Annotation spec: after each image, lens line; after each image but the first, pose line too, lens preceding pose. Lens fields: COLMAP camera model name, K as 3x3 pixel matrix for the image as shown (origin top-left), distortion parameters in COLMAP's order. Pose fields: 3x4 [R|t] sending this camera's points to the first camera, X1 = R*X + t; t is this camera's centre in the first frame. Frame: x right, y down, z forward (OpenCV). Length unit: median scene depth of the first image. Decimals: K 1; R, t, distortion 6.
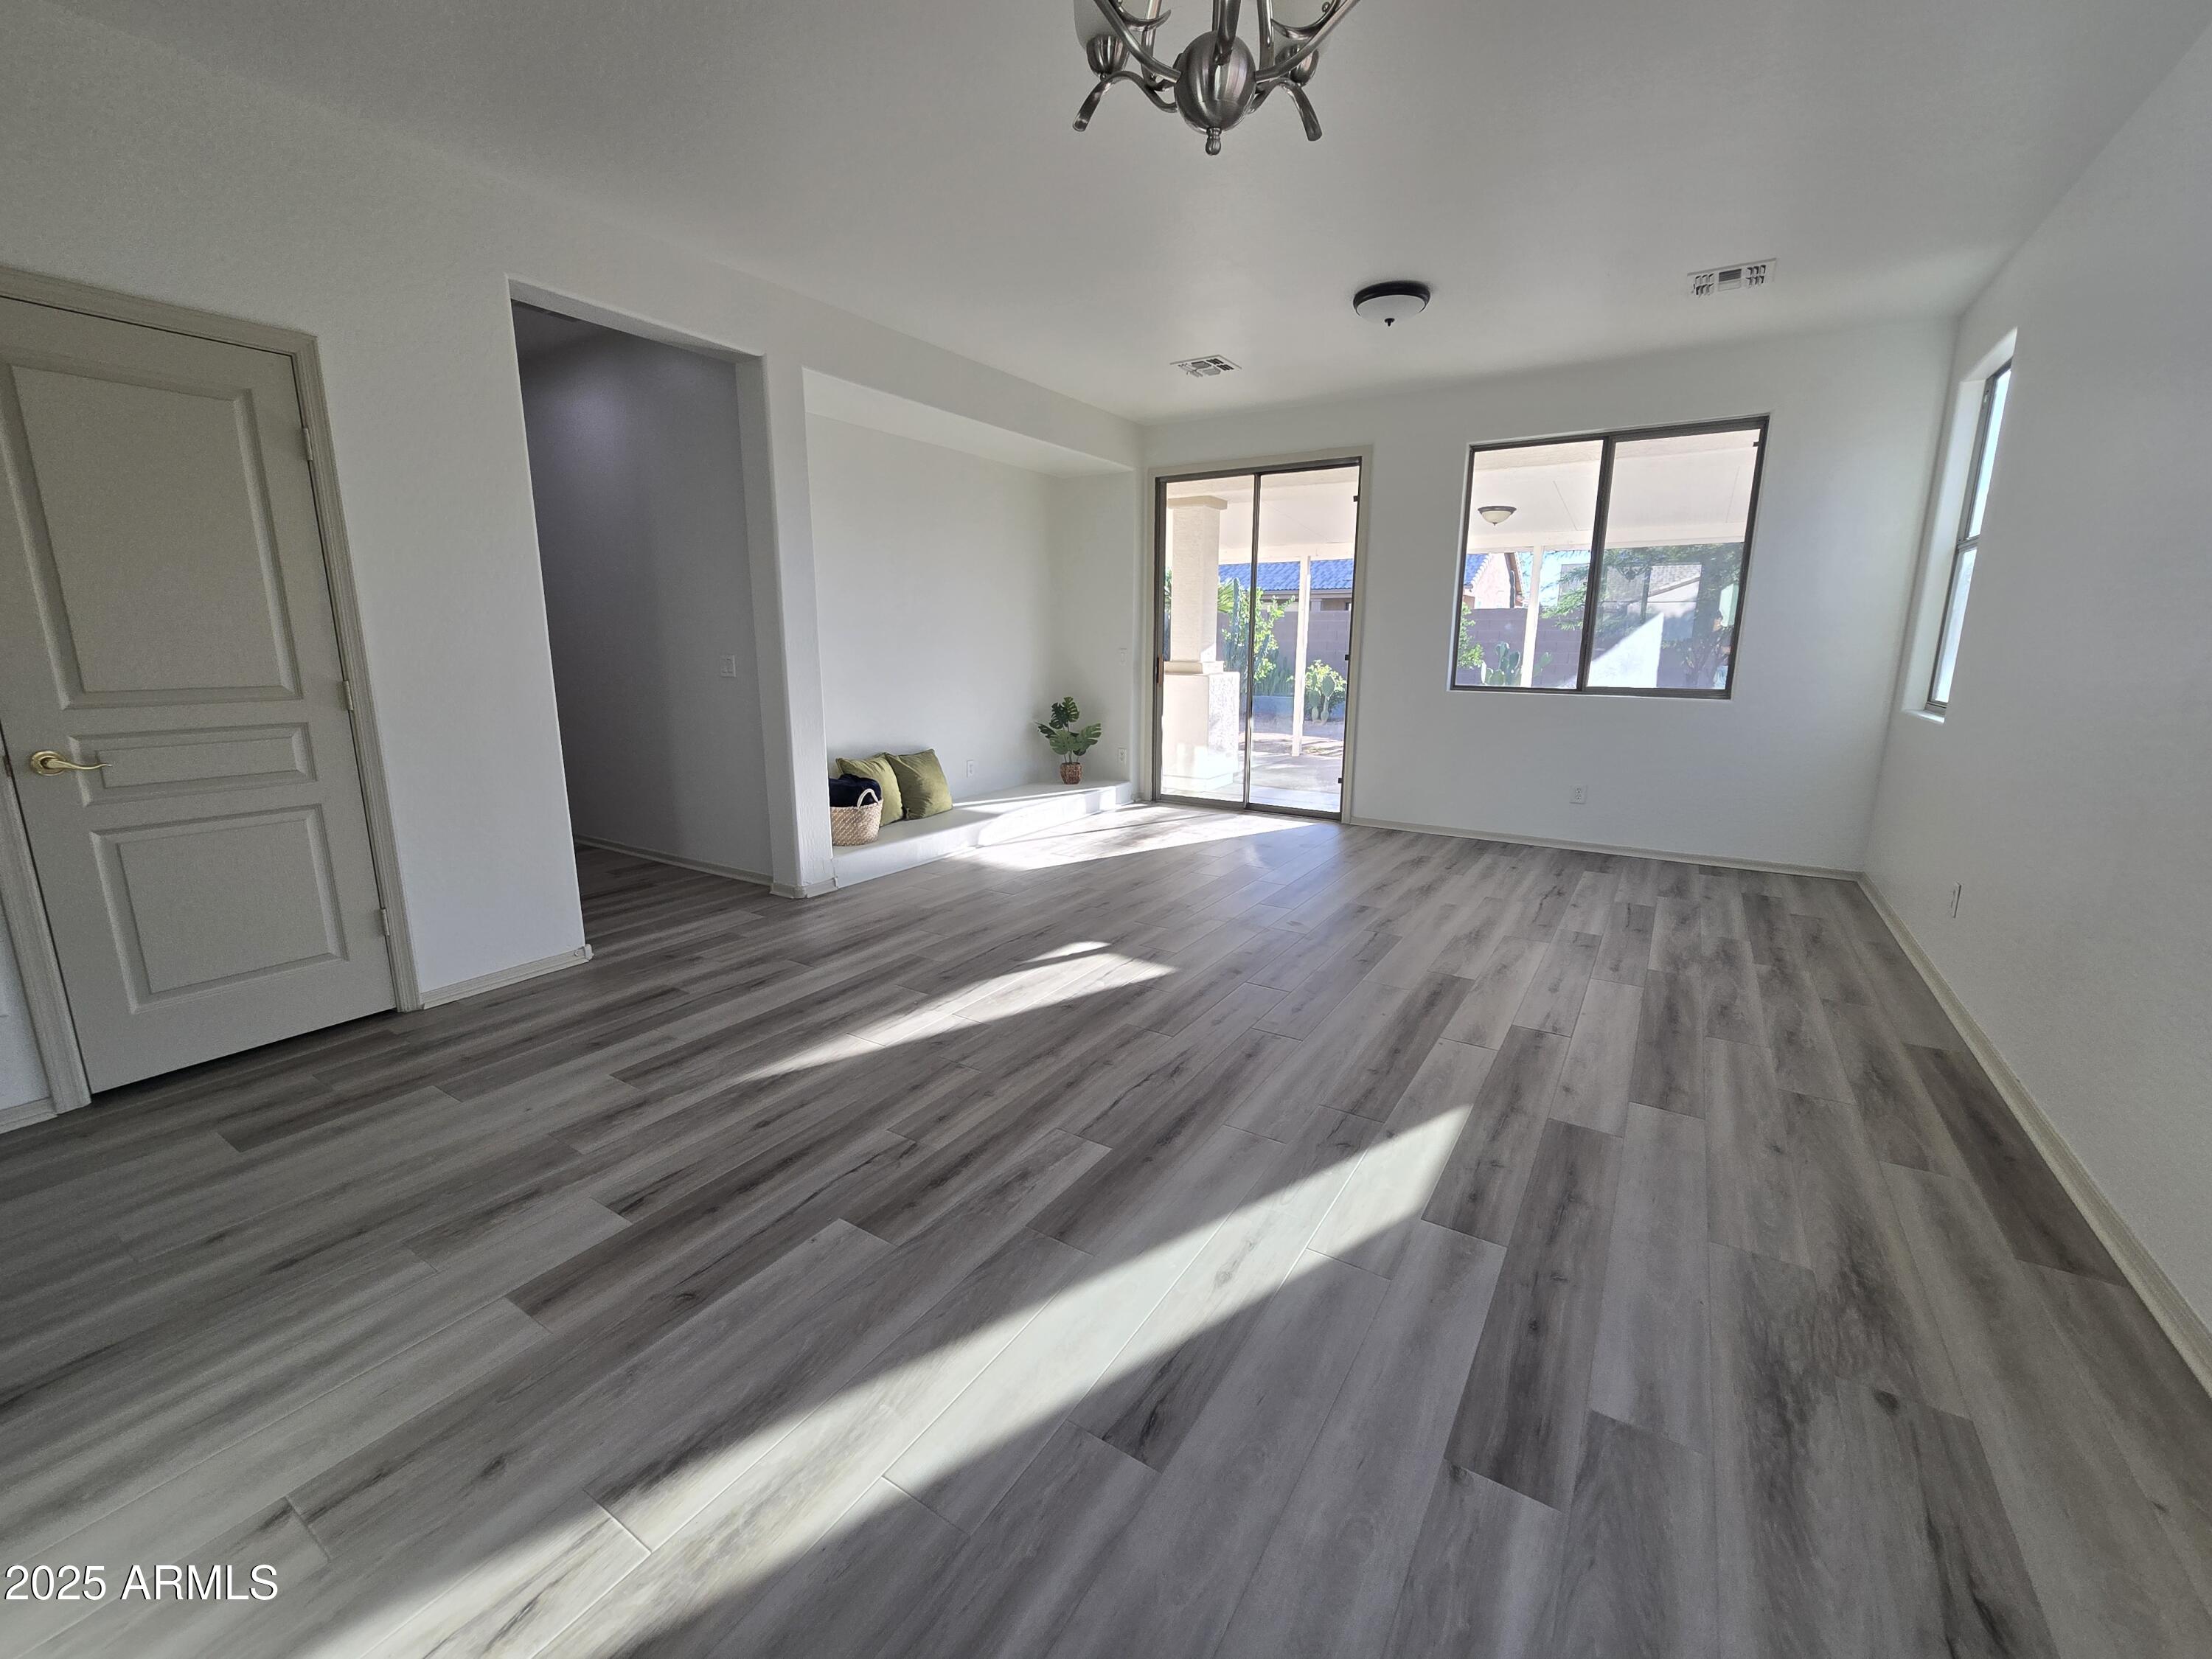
lens RADIAL K [[922.9, 0, 1094.9], [0, 922.9, 828.7], [0, 0, 1]] dist [0.000438, -0.000217]
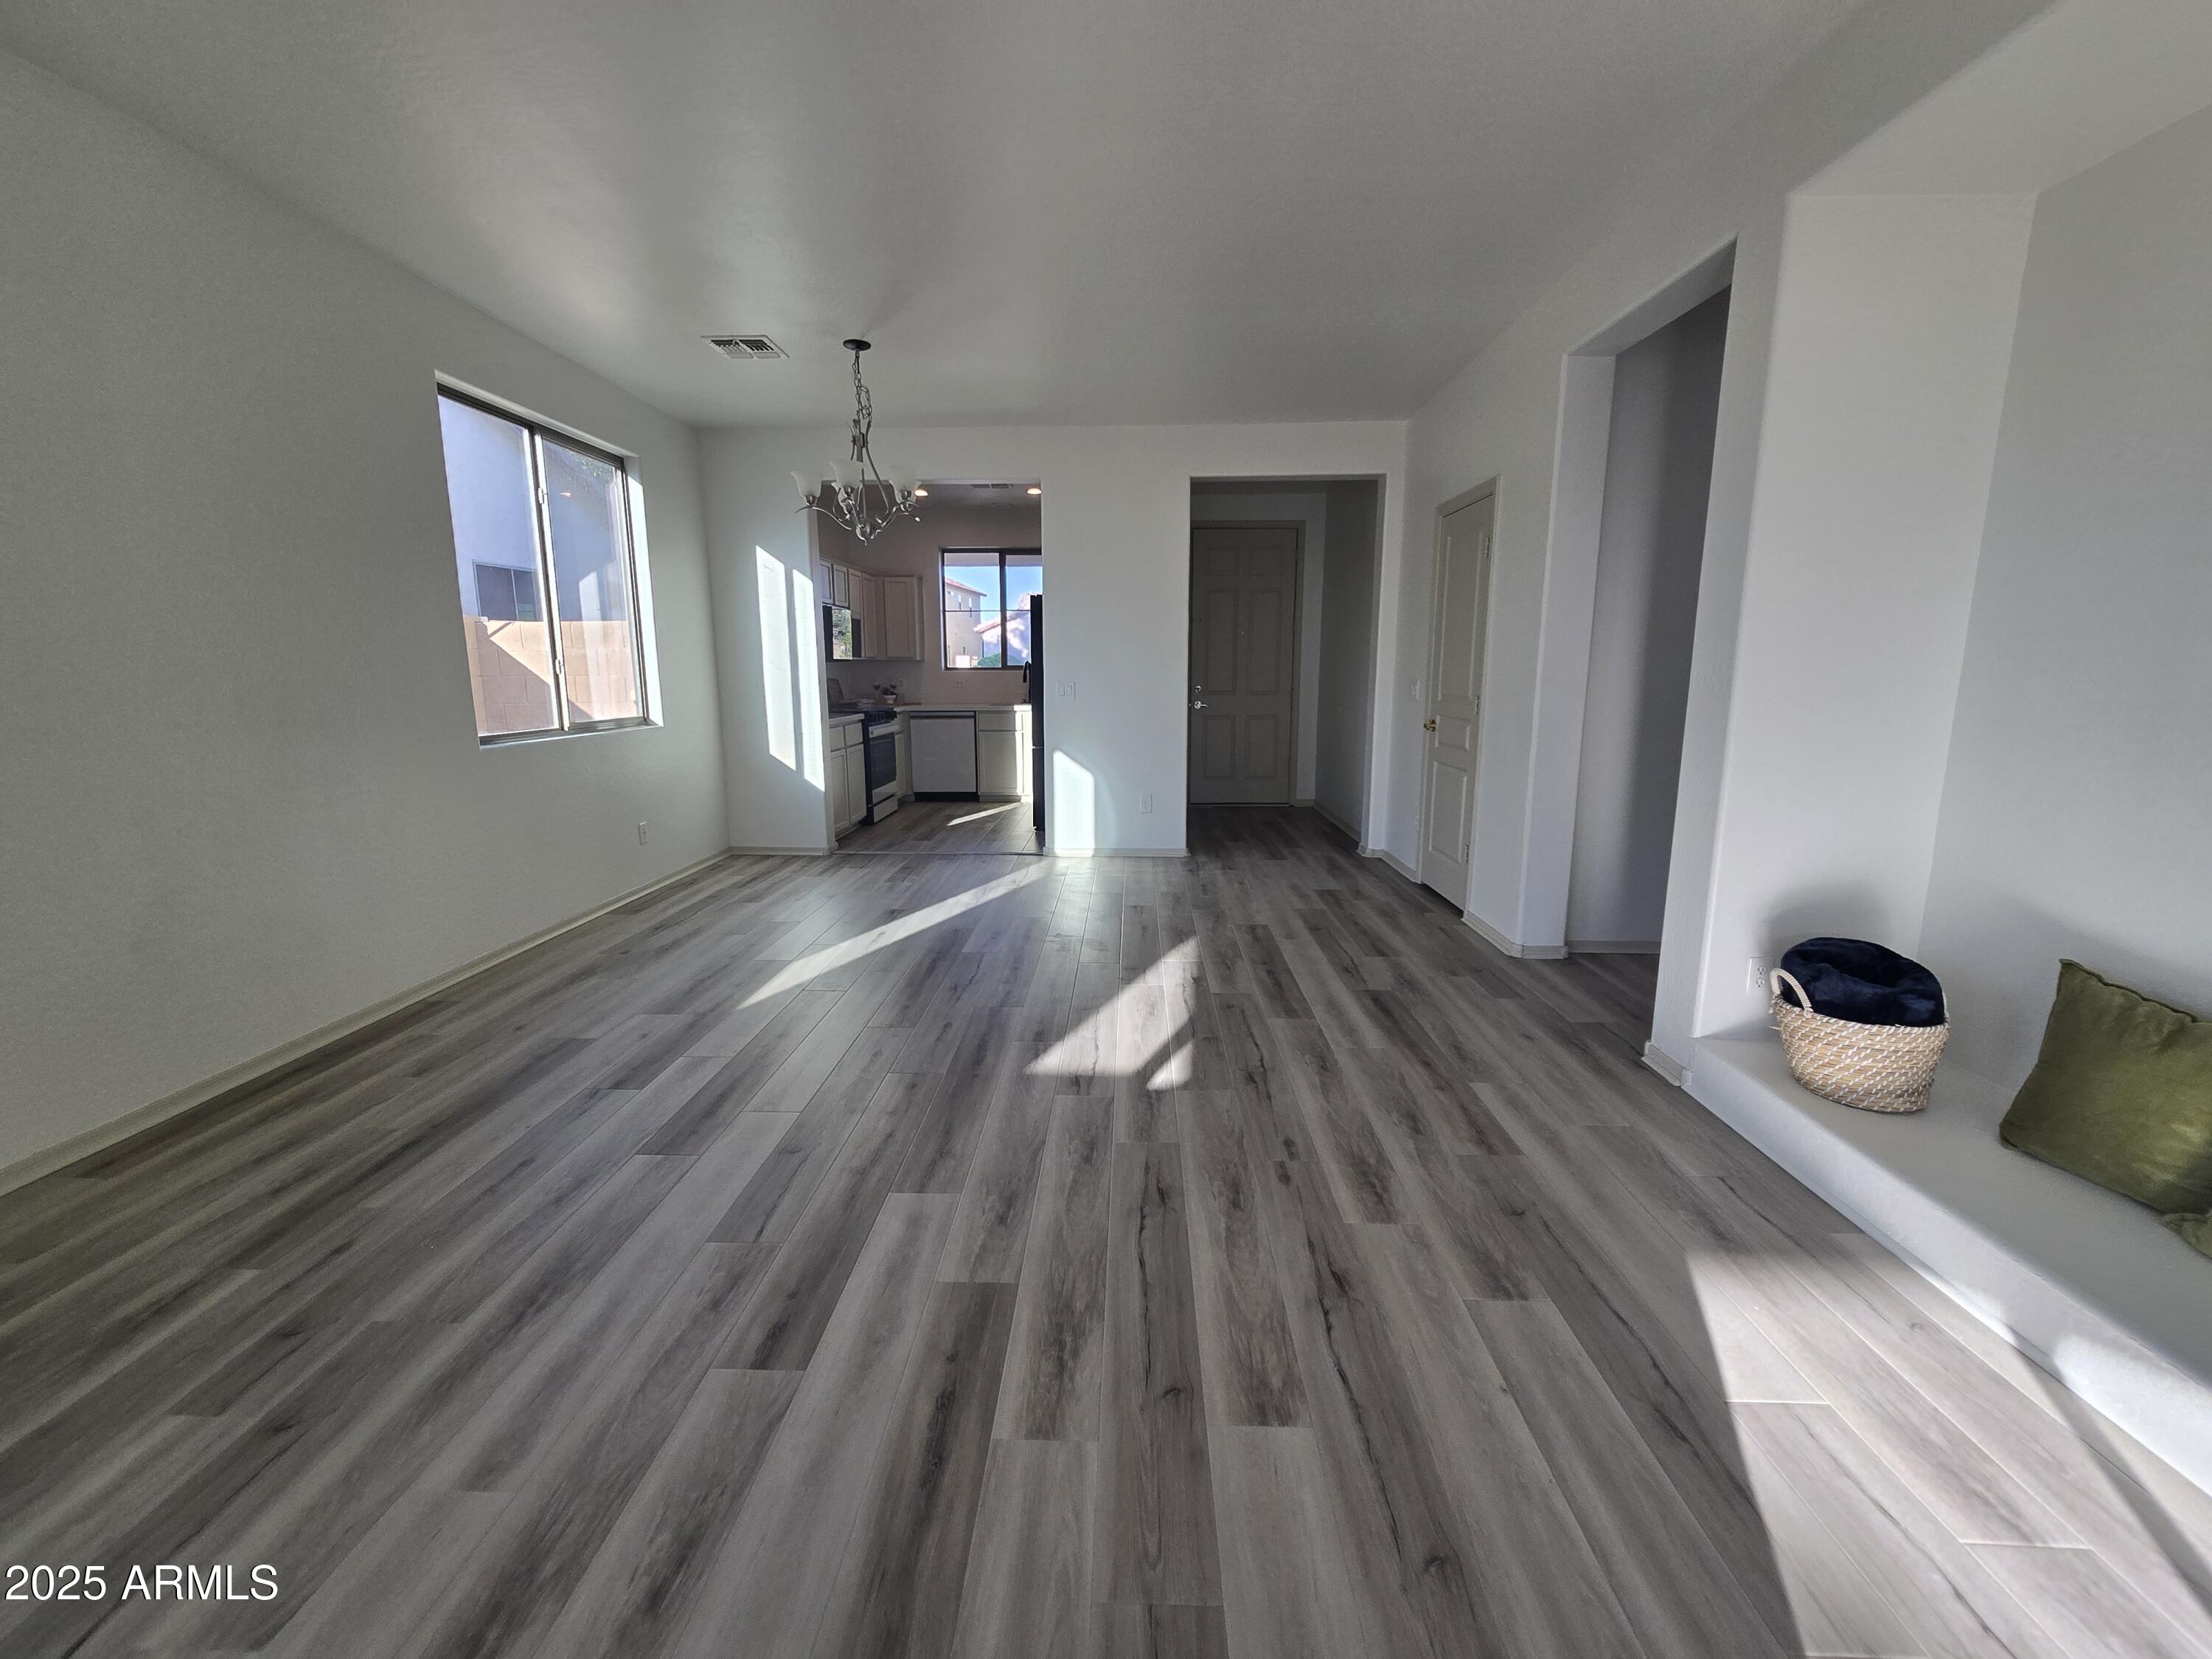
lens RADIAL K [[922.9, 0, 1094.9], [0, 922.9, 828.7], [0, 0, 1]] dist [0.000438, -0.000217]
pose [[-0.864900, 0.085399, -0.494626, 0.456931], [-0.102004, 0.934955, 0.339787, -0.355160], [0.491470, 0.344336, -0.799931, 1.723828]]
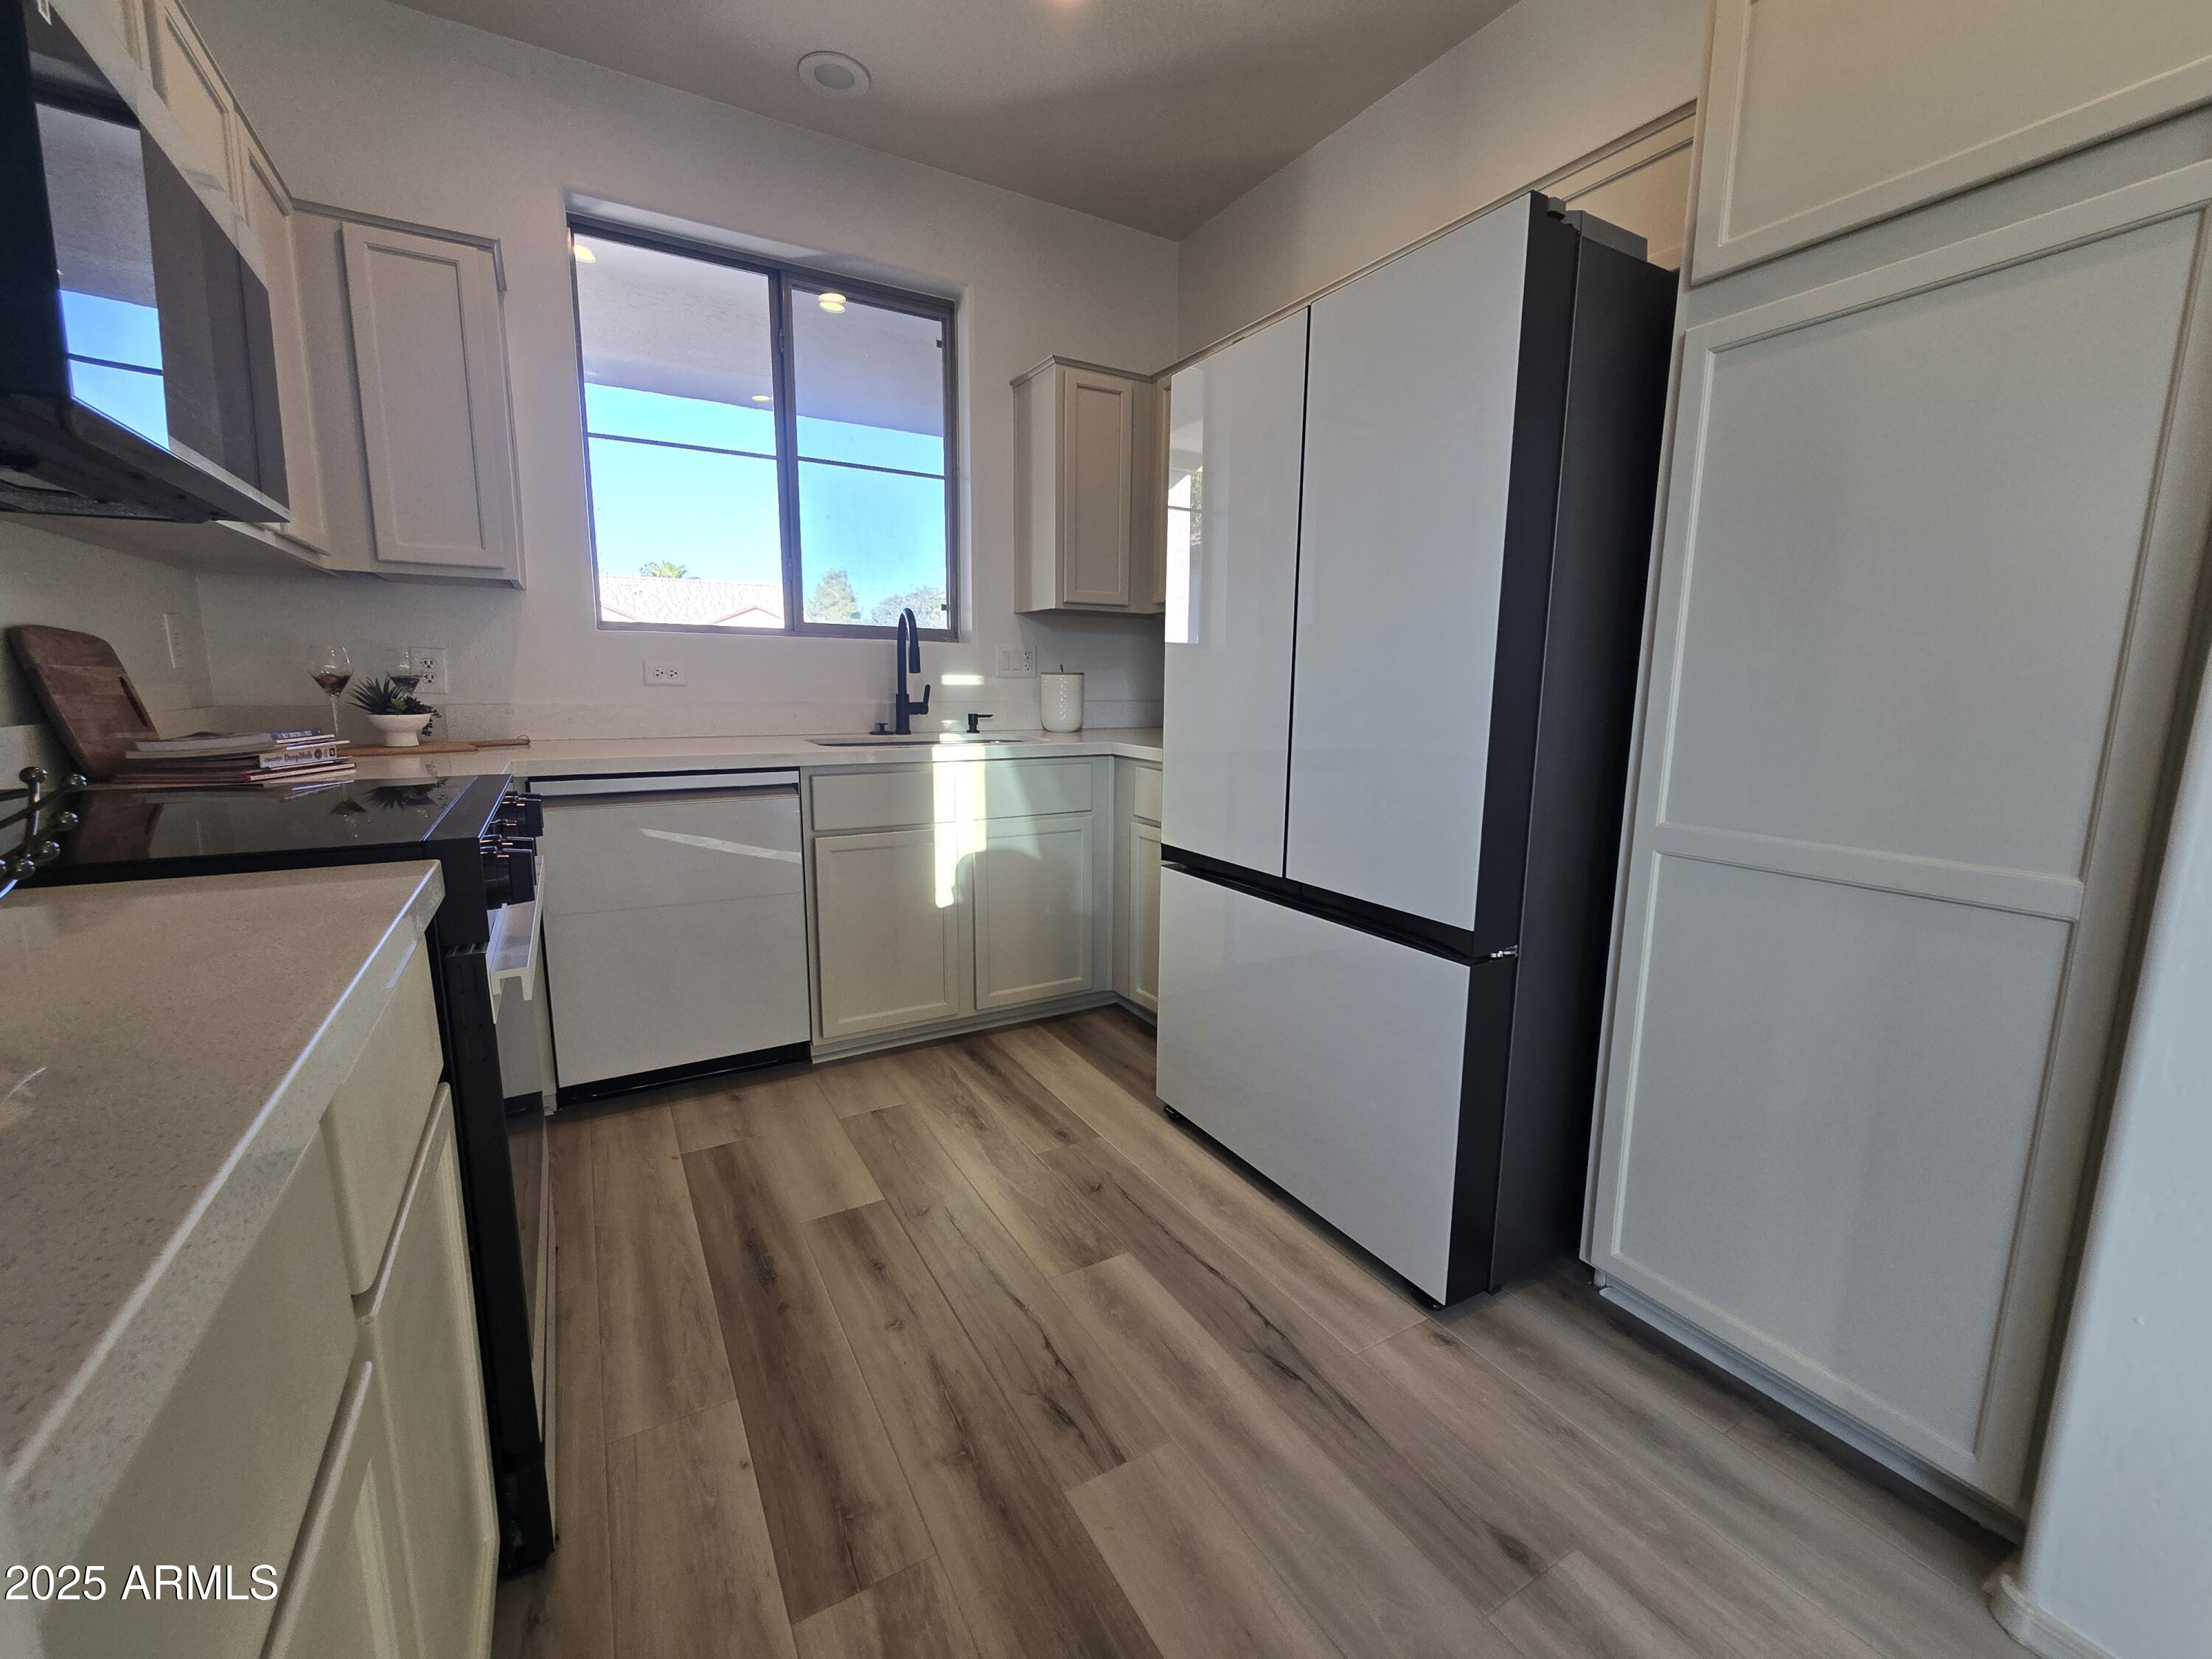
lens RADIAL K [[900.6, 0, 1140.2], [0, 900.6, 826.6], [0, 0, 1]] dist [0.001588, 0.000026]
pose [[-0.459215, 0.133936, -0.878170, 0.433429], [-0.192818, 0.949971, 0.245716, -0.335419], [0.867146, 0.282164, -0.410415, 1.639011]]
